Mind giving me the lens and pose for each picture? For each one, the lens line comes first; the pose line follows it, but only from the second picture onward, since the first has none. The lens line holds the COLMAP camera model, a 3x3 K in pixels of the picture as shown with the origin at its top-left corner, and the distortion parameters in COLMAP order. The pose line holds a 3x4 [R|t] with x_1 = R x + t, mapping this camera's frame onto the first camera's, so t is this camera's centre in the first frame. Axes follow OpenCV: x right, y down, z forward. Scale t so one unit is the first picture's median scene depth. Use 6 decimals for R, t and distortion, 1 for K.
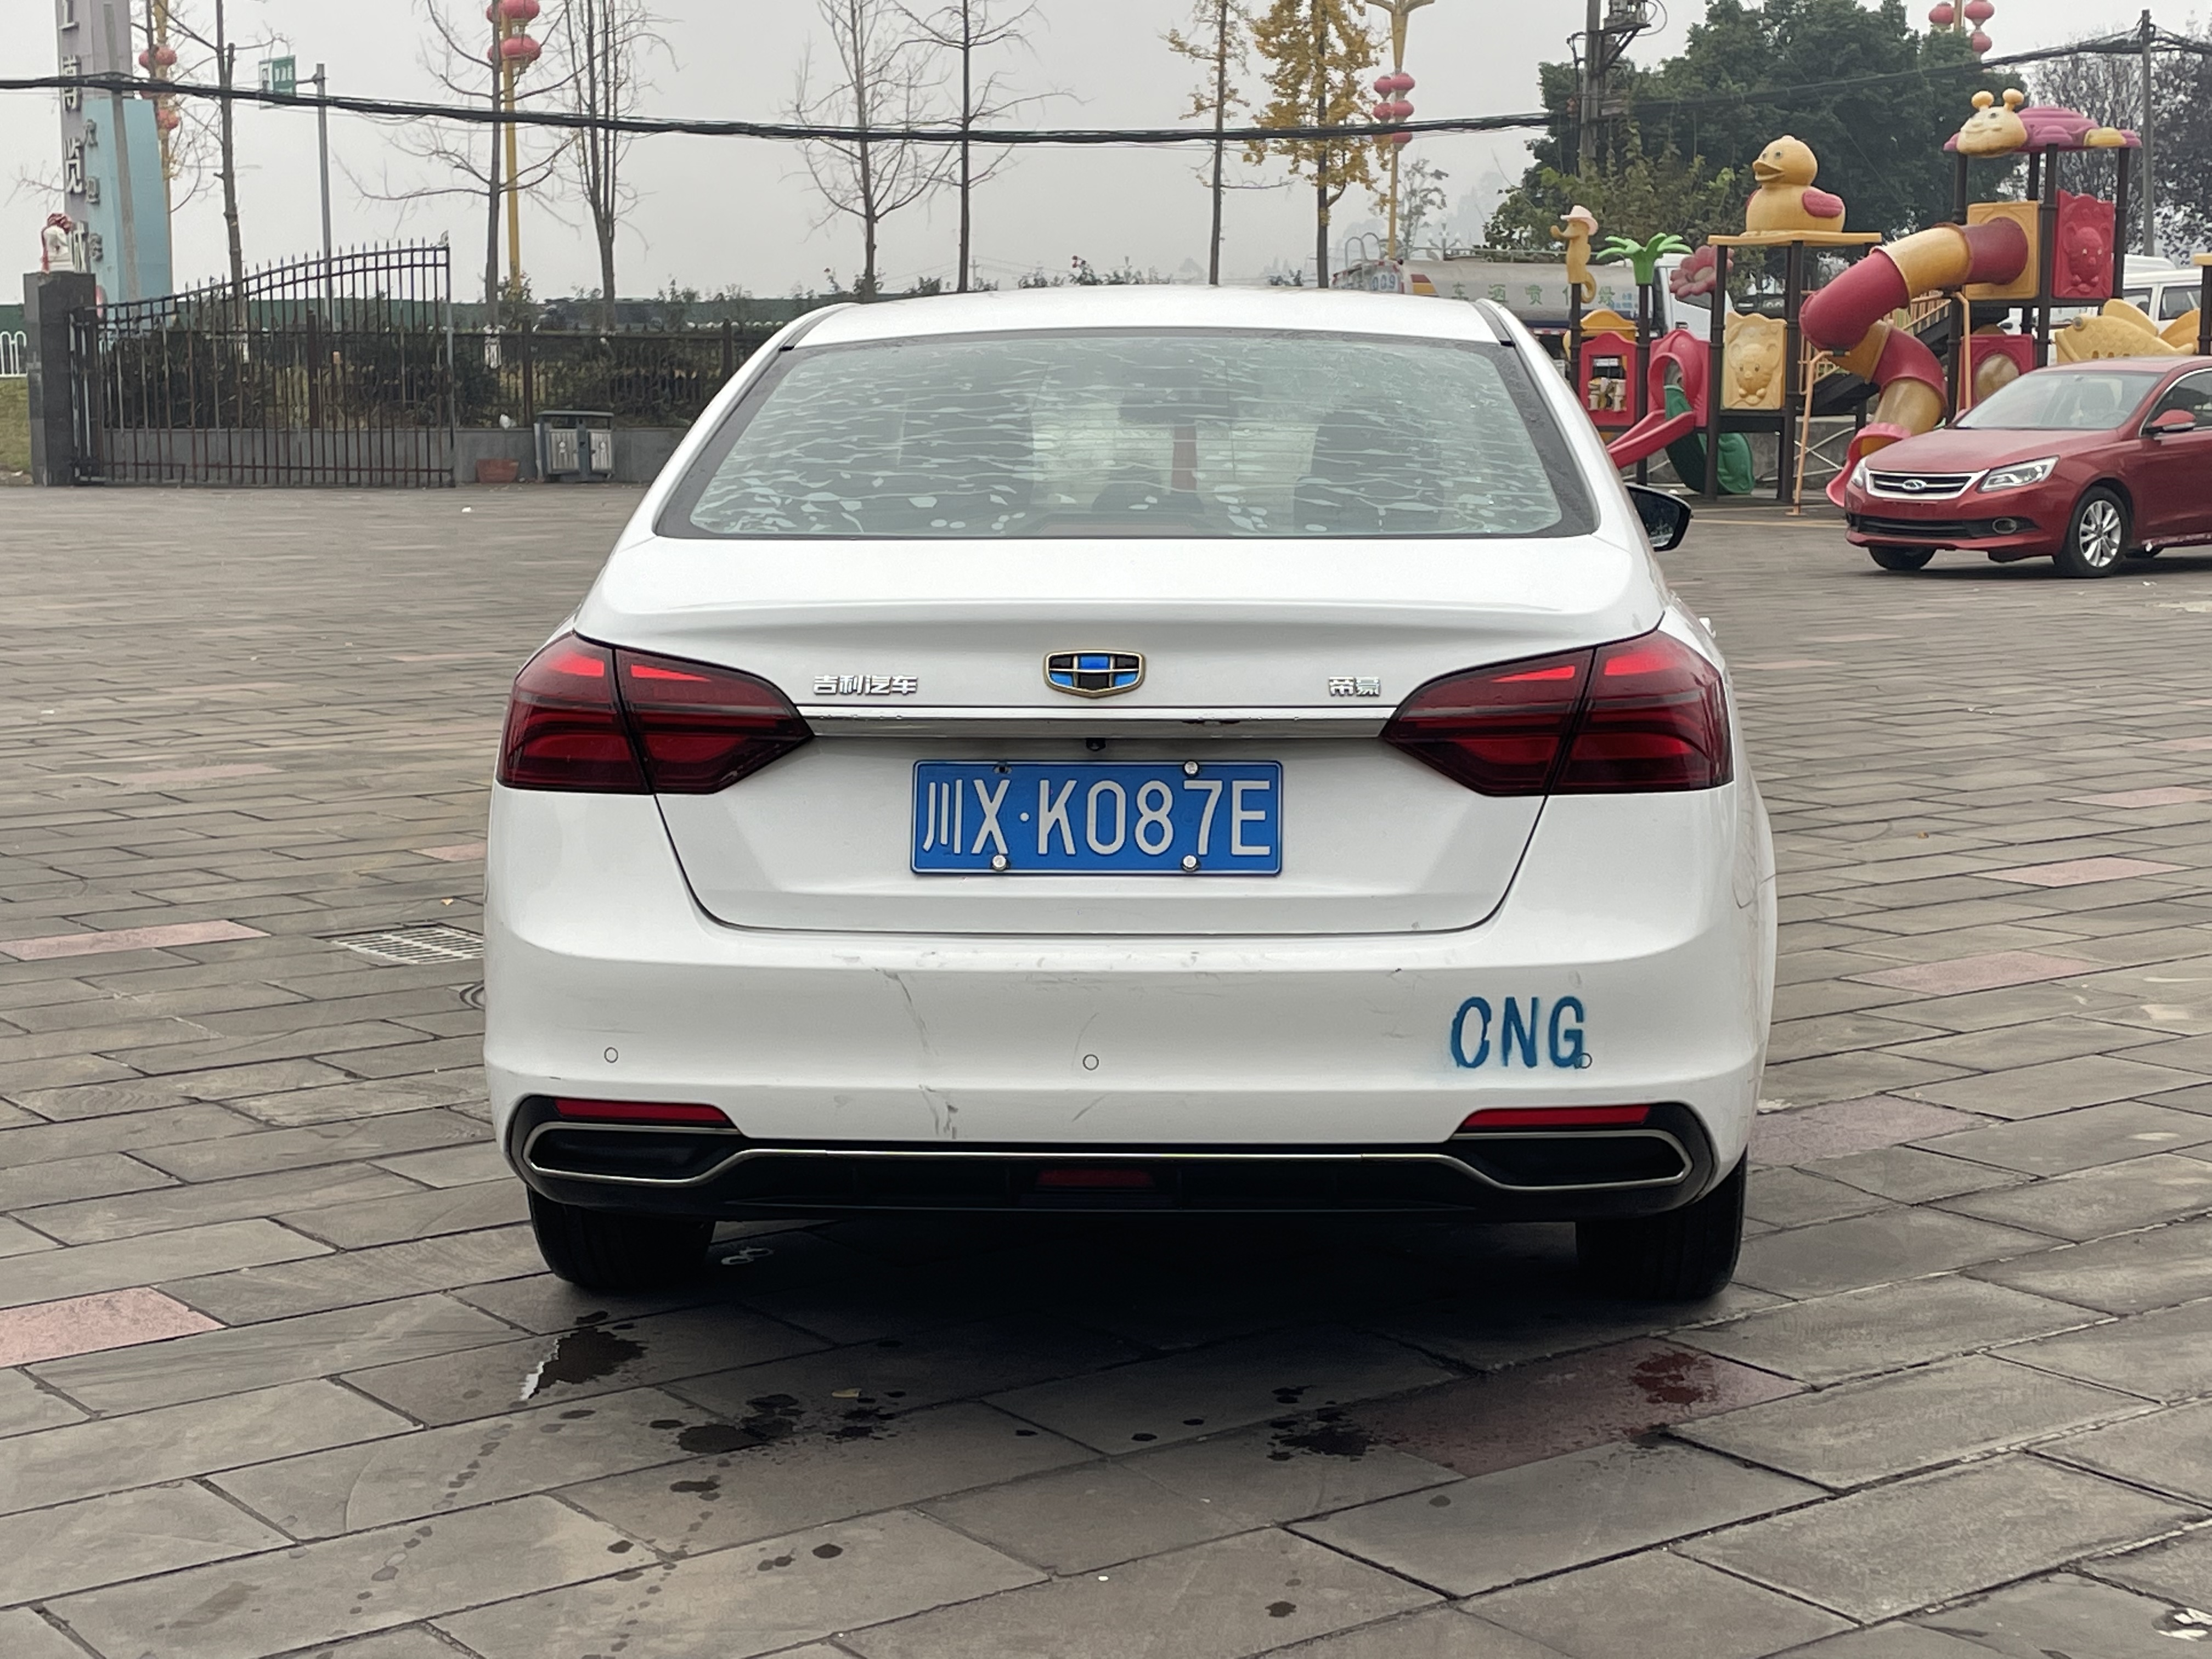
lens RADIAL K [[3468.3, 0, 1112.1], [0, 3468.3, 851.5], [0, 0, 1]] dist [0.094576, 0.000000]
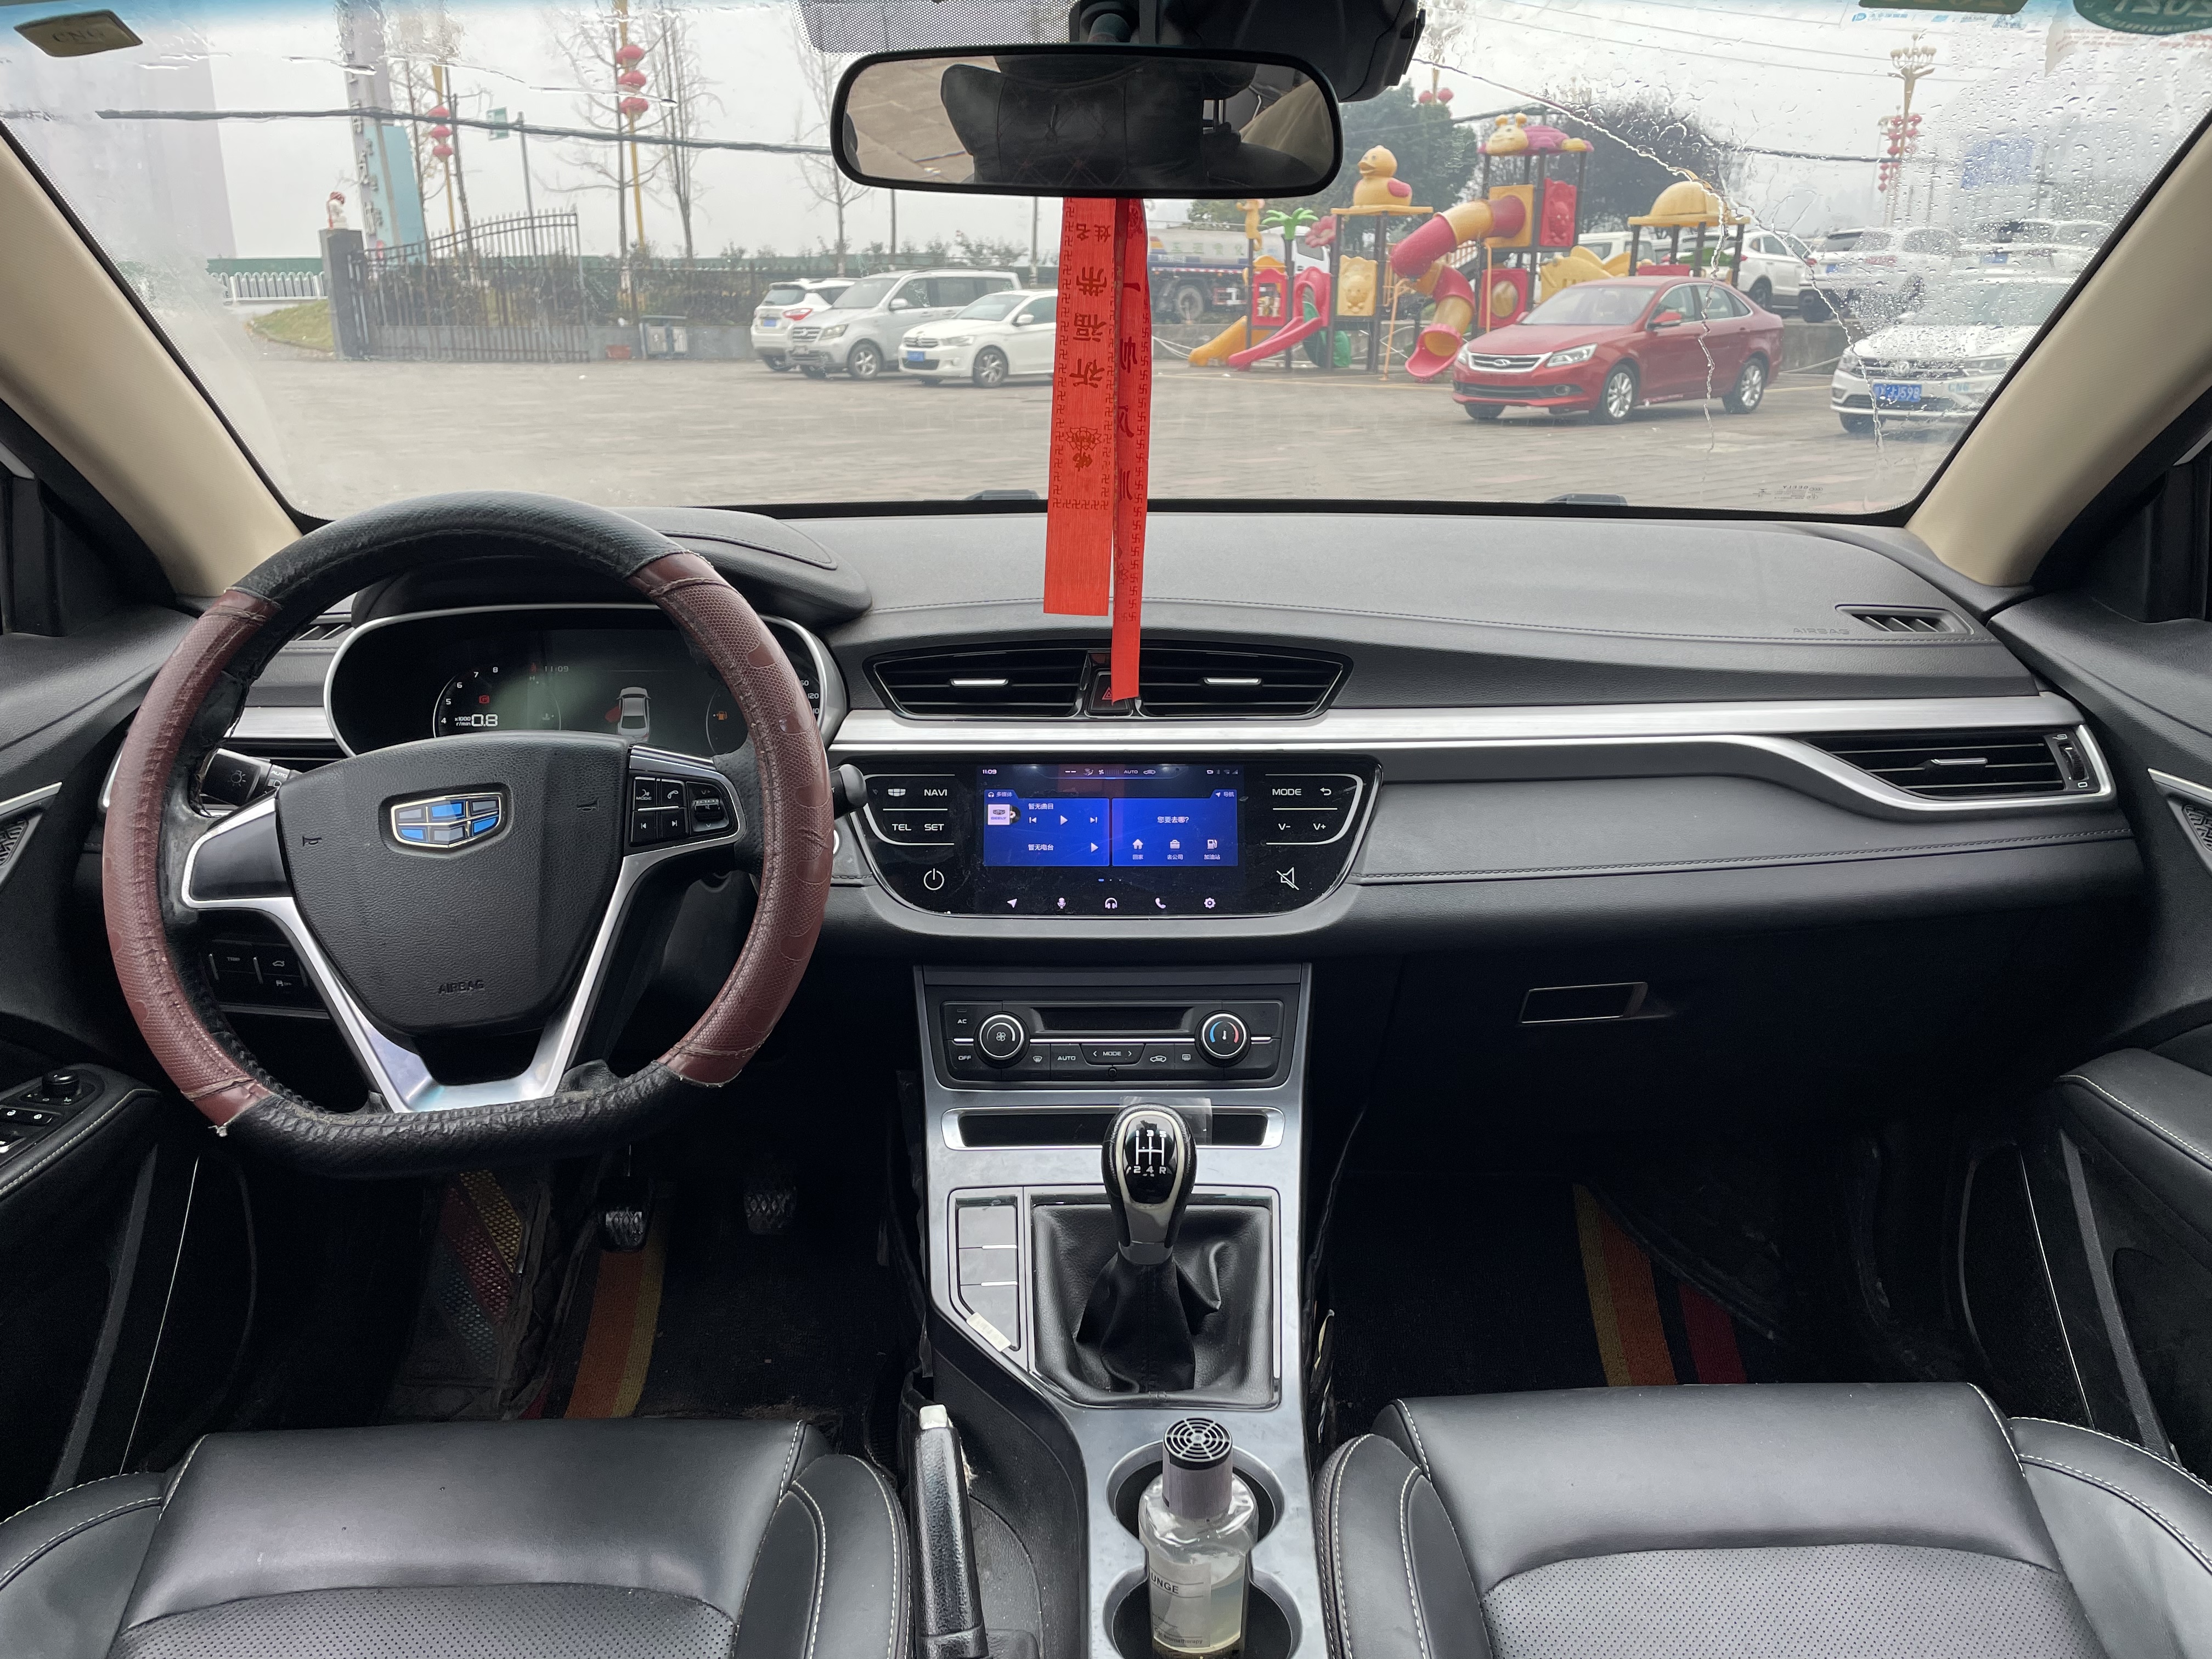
lens RADIAL K [[1676.9, 0, 1091.7], [0, 1676.9, 846.1], [0, 0, 1]] dist [0.065125, -0.073964]
pose [[0.998016, -0.017860, 0.060378, 0.000961], [0.007100, 0.984731, 0.173940, -0.014500], [-0.062562, -0.173166, 0.982904, 0.135362]]
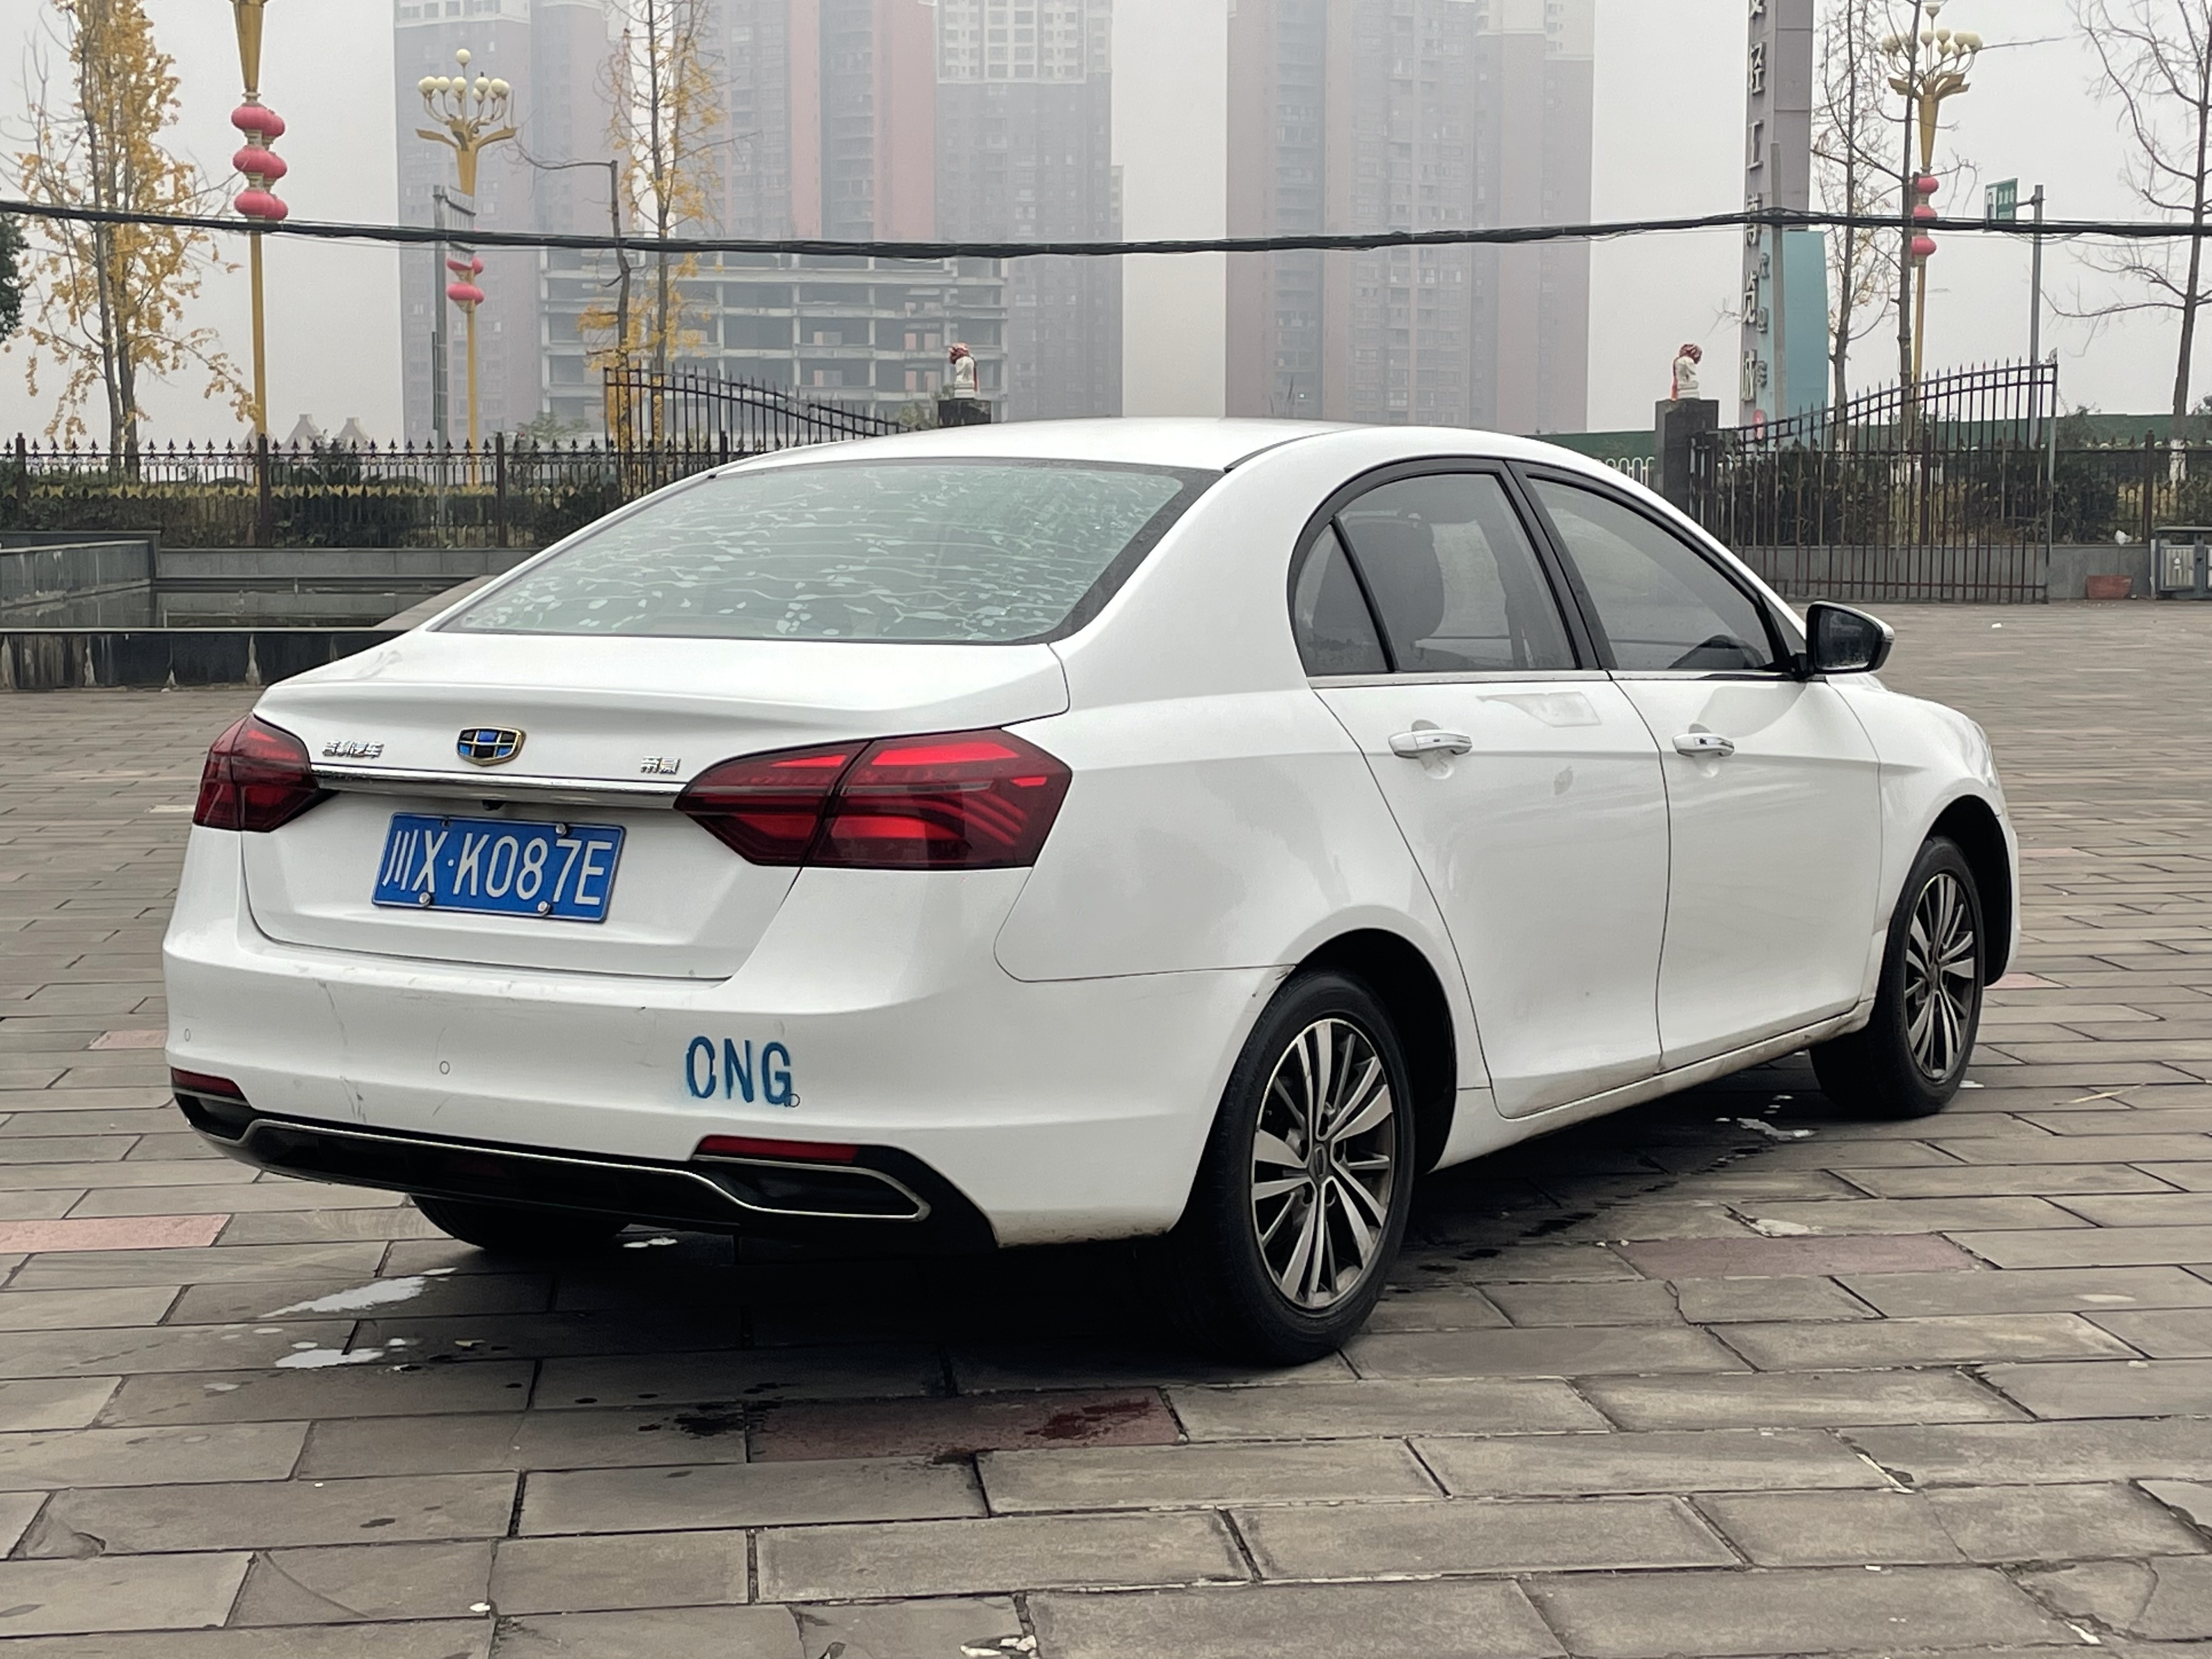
lens RADIAL K [[3468.3, 0, 1147.0], [0, 3468.3, 844.8], [0, 0, 1]] dist [0.094576, 0.000000]
pose [[0.873720, 0.048803, -0.483975, 0.073428], [-0.065639, 0.997683, -0.017895, -0.000988], [0.481981, 0.047403, 0.874899, 0.005440]]
